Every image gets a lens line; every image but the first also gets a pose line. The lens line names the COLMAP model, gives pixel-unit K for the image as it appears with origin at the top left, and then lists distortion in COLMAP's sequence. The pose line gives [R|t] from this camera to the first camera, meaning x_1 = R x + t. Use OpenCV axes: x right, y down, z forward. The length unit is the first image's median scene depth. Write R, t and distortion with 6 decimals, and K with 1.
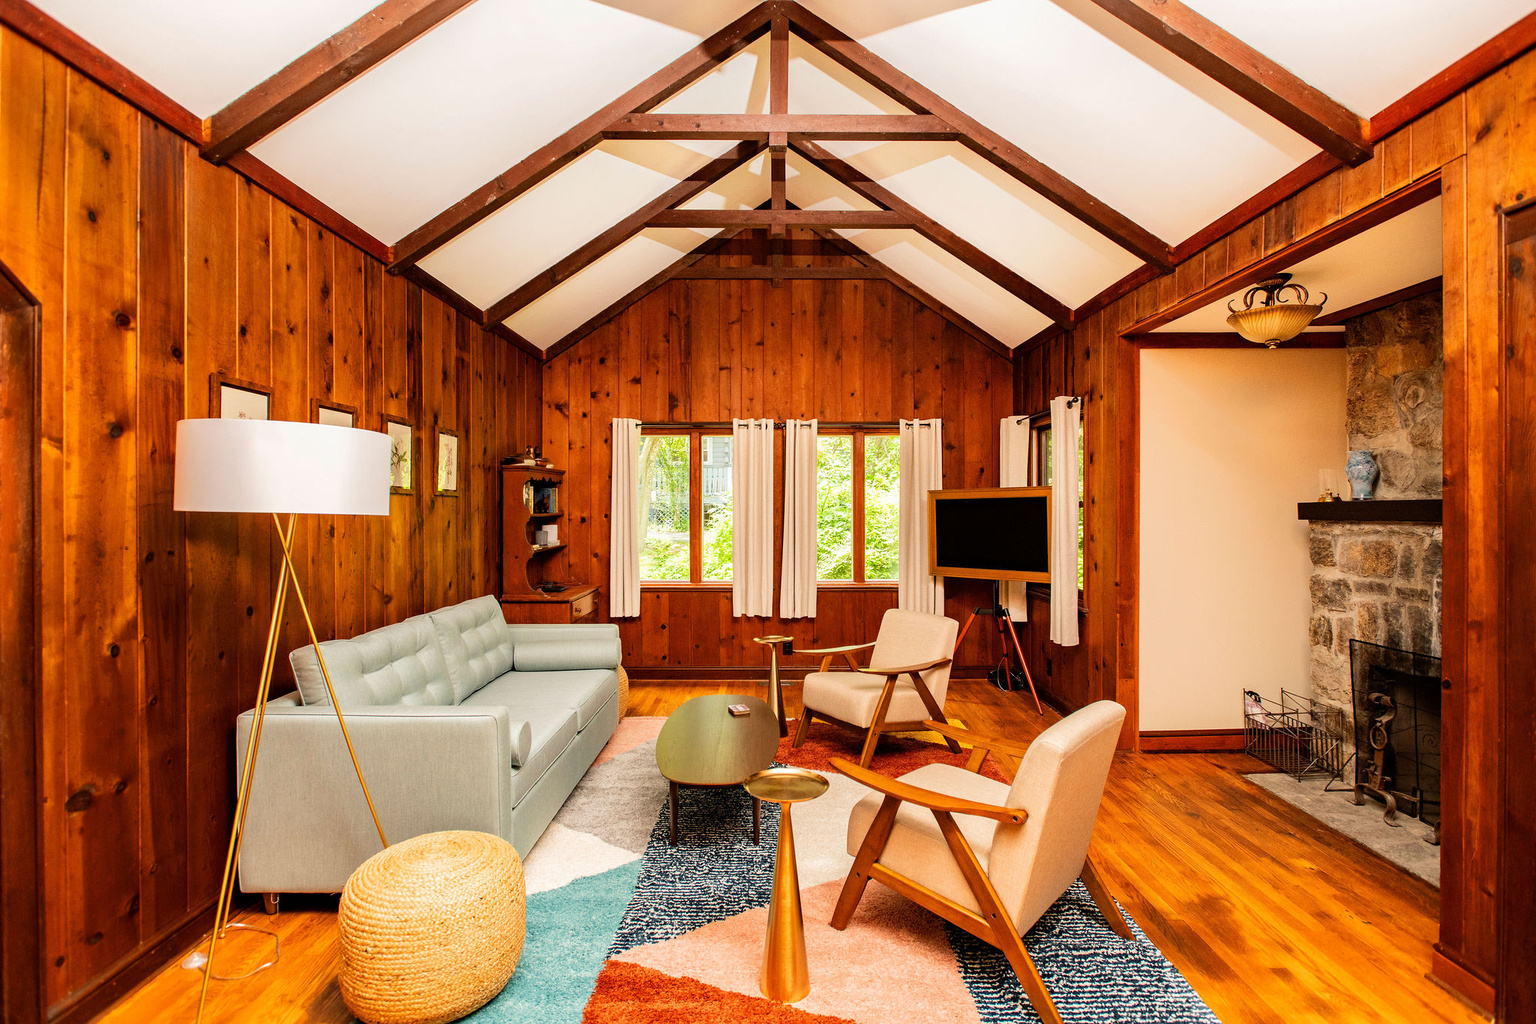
lens RADIAL K [[738.1, 0, 766.5], [0, 738.1, 503.5], [0, 0, 1]] dist [-0.012088, 0.000691]
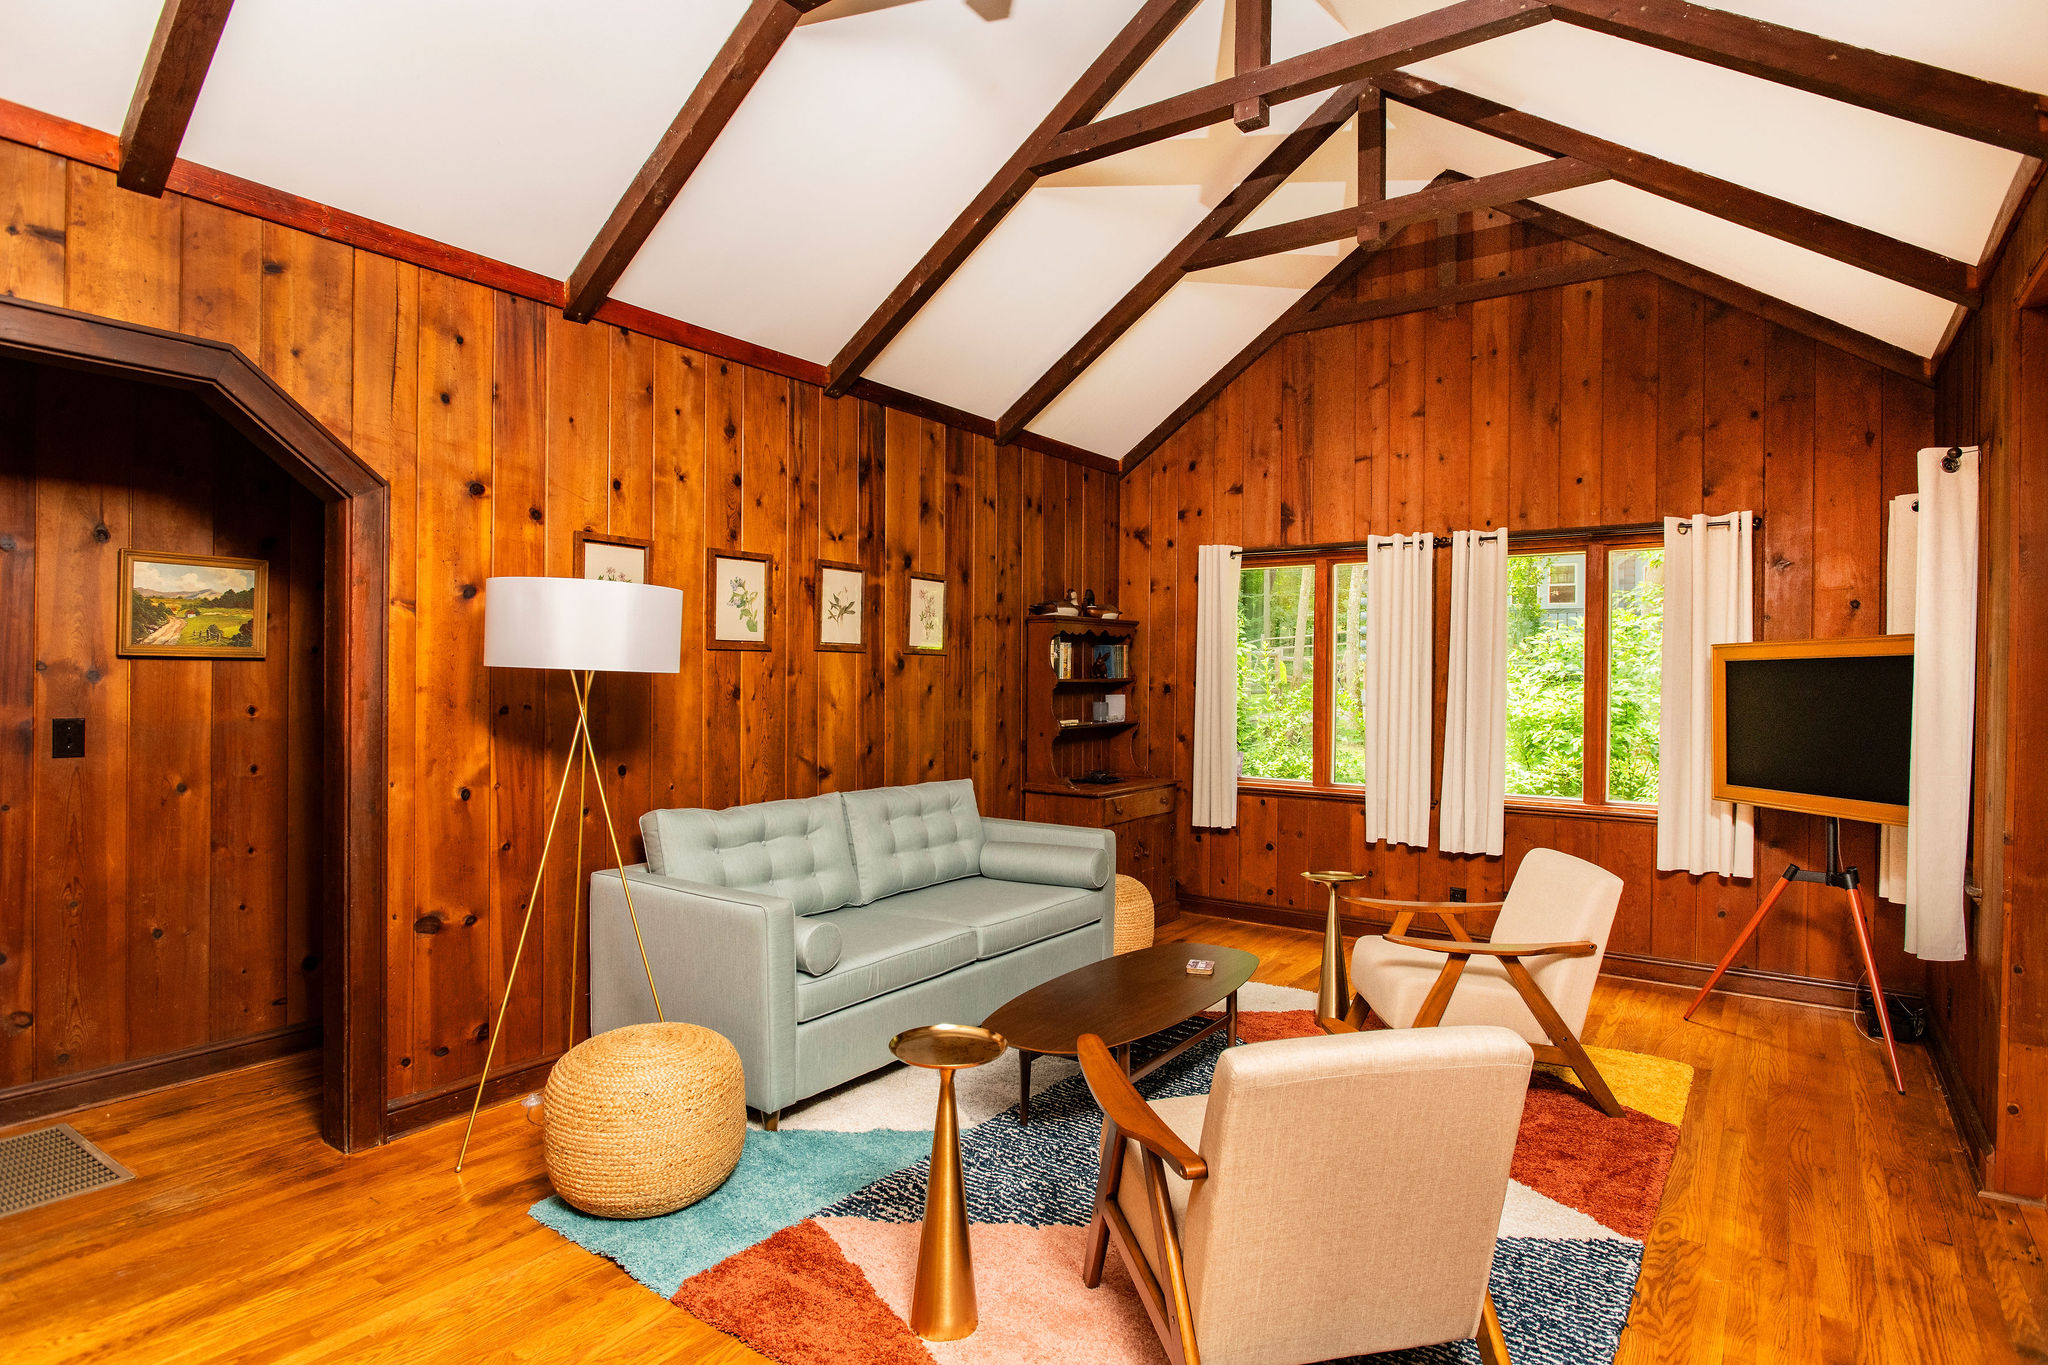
lens RADIAL K [[1066.0, 0, 1029.0], [0, 1066.0, 677.4], [0, 0, 1]] dist [-0.016000, 0.000971]
pose [[0.819371, 0.010066, -0.573175, 0.335418], [-0.006025, 0.999942, 0.008948, 0.003793], [0.573232, -0.003879, 0.819384, 0.089848]]
